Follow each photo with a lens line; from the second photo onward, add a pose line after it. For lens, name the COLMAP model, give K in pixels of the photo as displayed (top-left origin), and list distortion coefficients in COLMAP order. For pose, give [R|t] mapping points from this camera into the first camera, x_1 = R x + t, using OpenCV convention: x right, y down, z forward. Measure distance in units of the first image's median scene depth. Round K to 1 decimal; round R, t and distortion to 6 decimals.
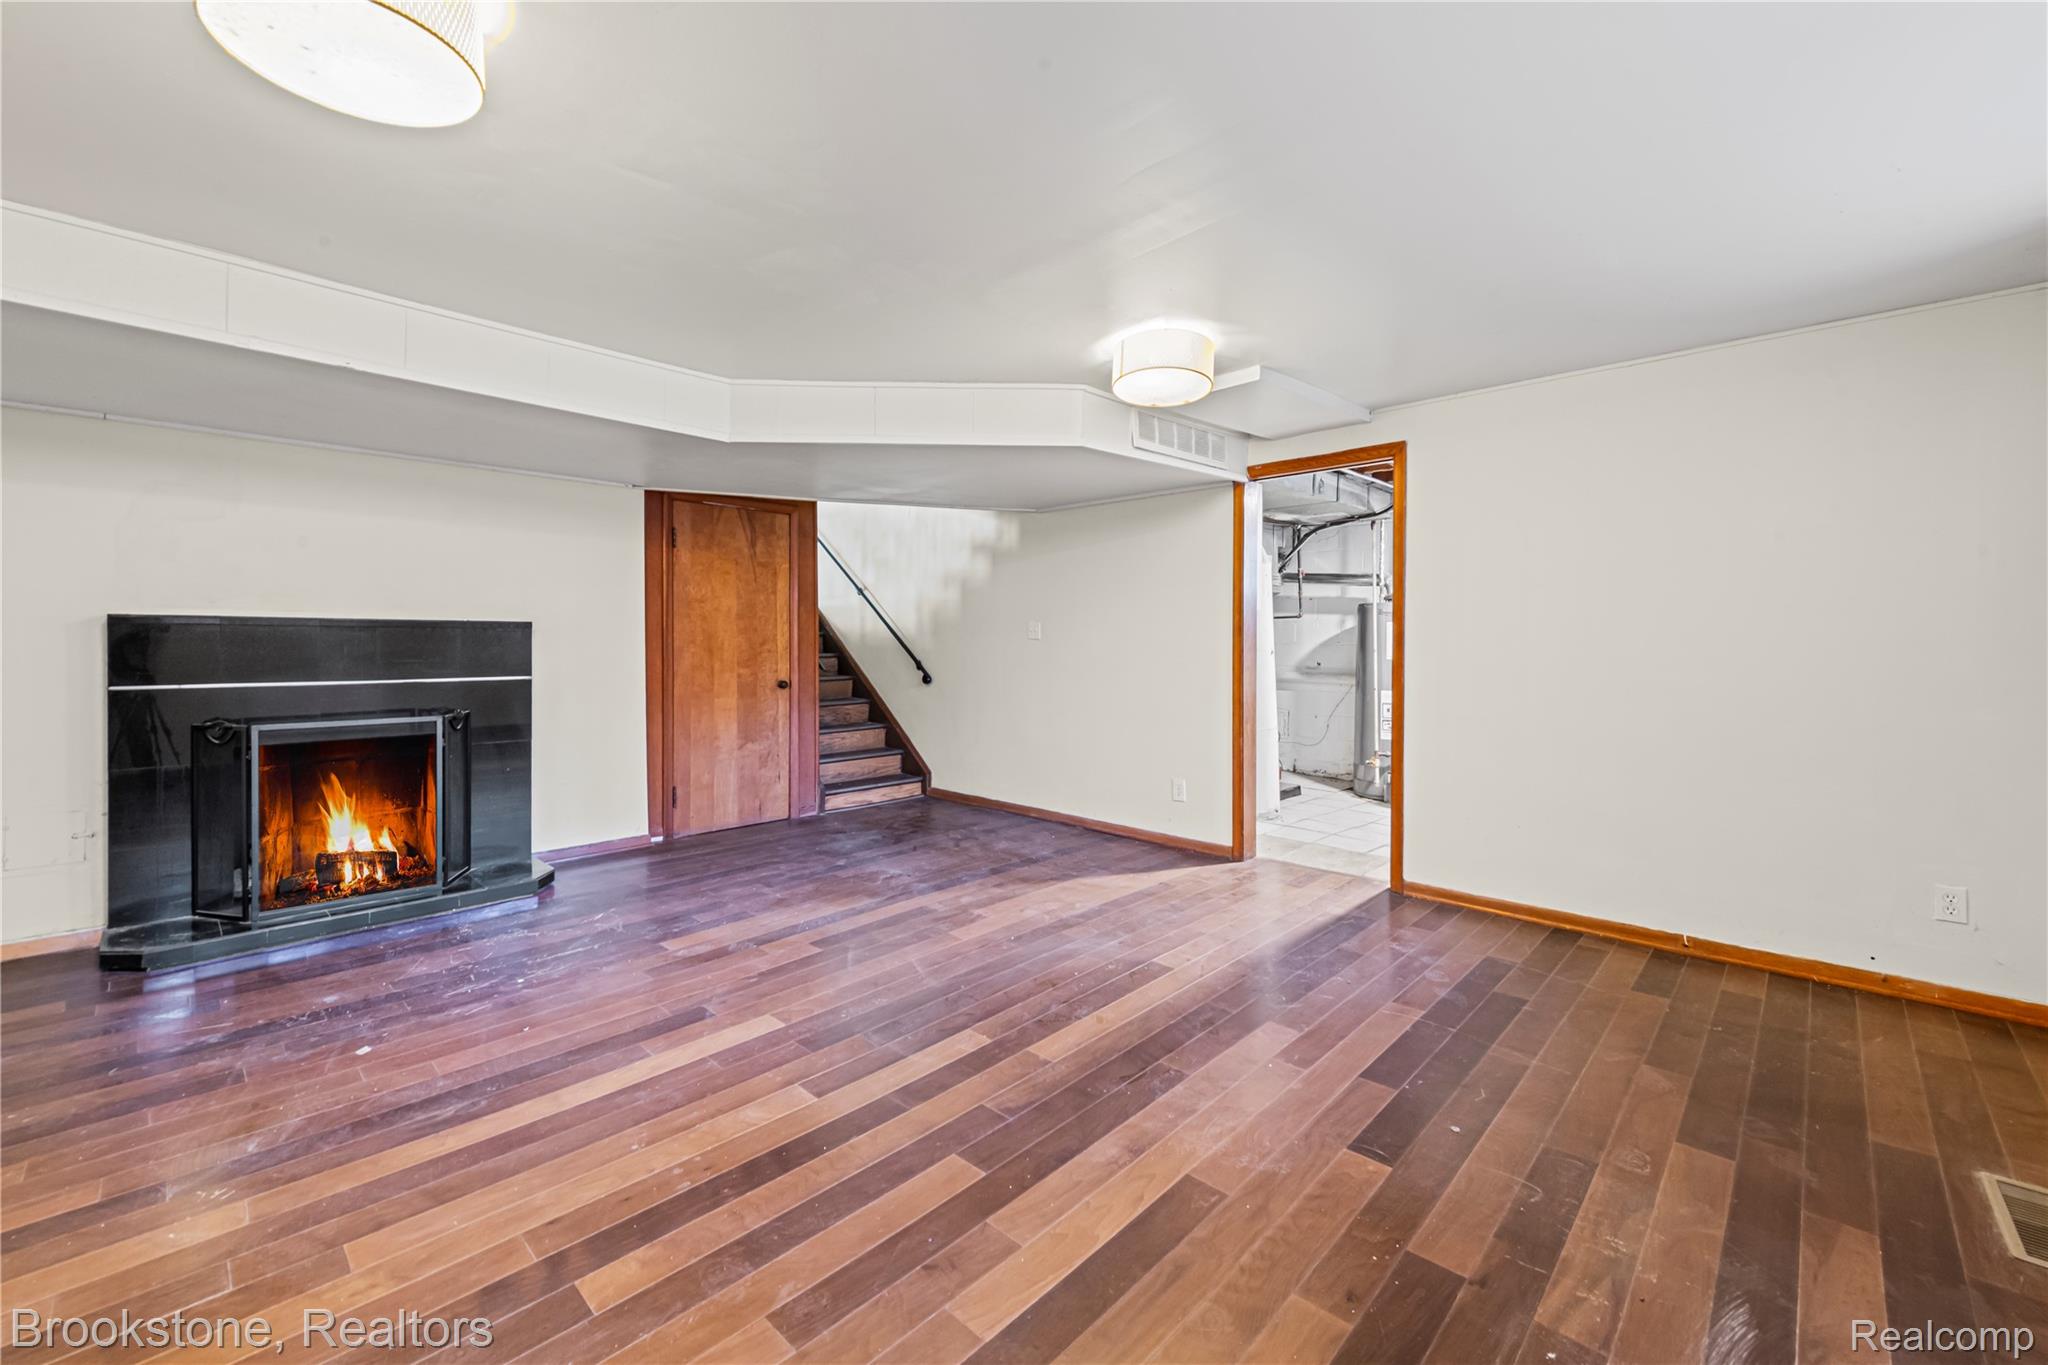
lens RADIAL K [[818.9, 0, 1026.4], [0, 818.9, 645.1], [0, 0, 1]] dist [0.014789, -0.001109]
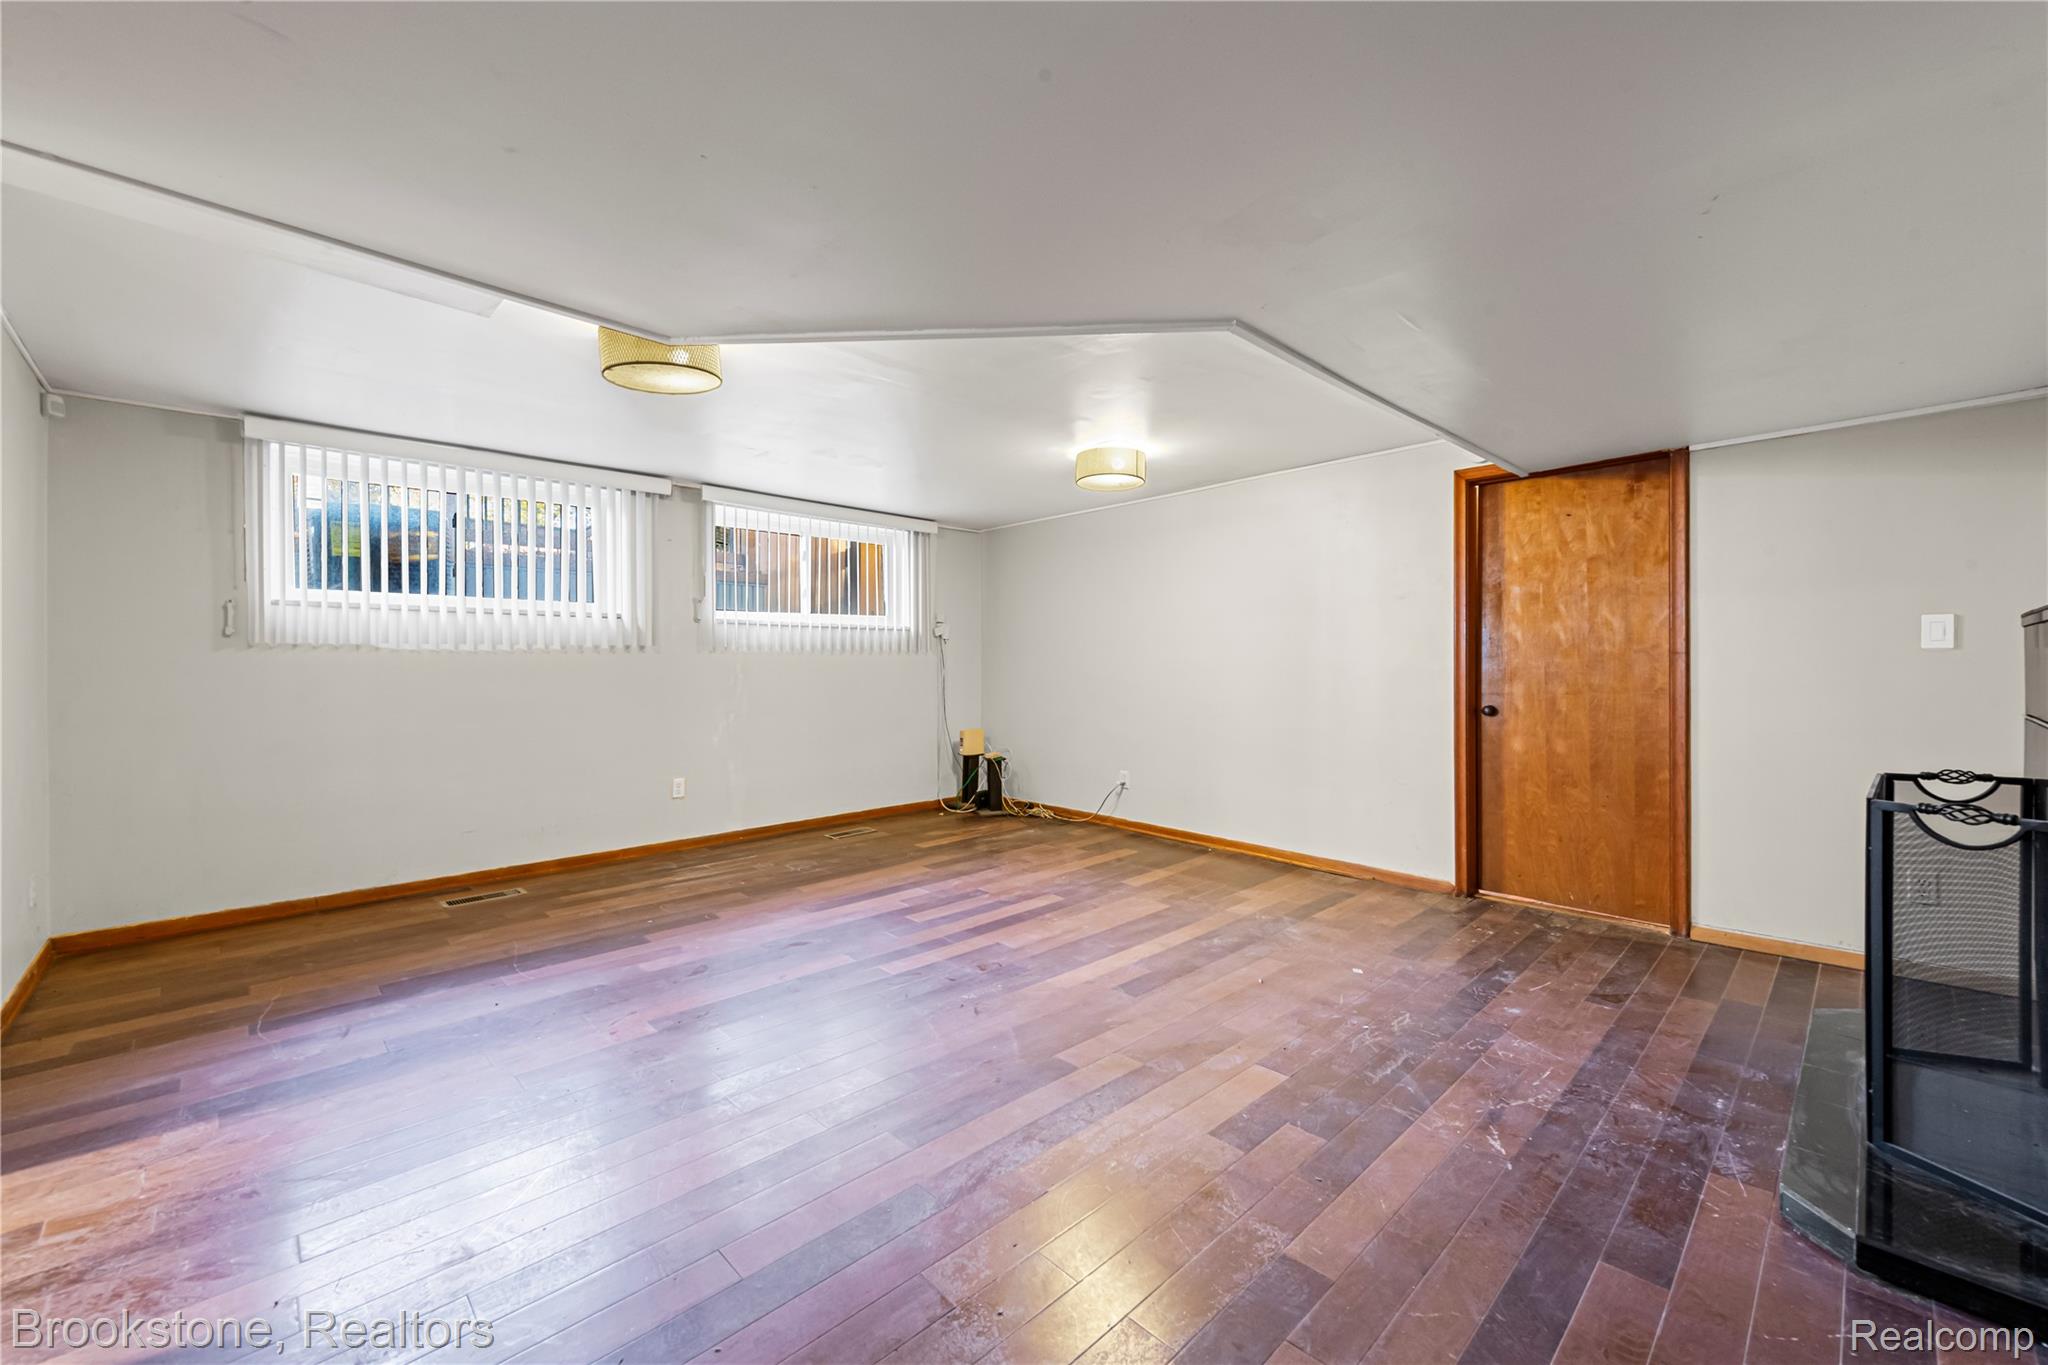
lens RADIAL K [[818.9, 0, 1026.4], [0, 818.9, 676.3], [0, 0, 1]] dist [0.014789, -0.001109]
pose [[-0.999149, 0.003485, 0.041108, -0.330639], [0.004118, 0.999874, 0.015346, 0.004800], [-0.041049, 0.015503, -0.999037, 2.277343]]
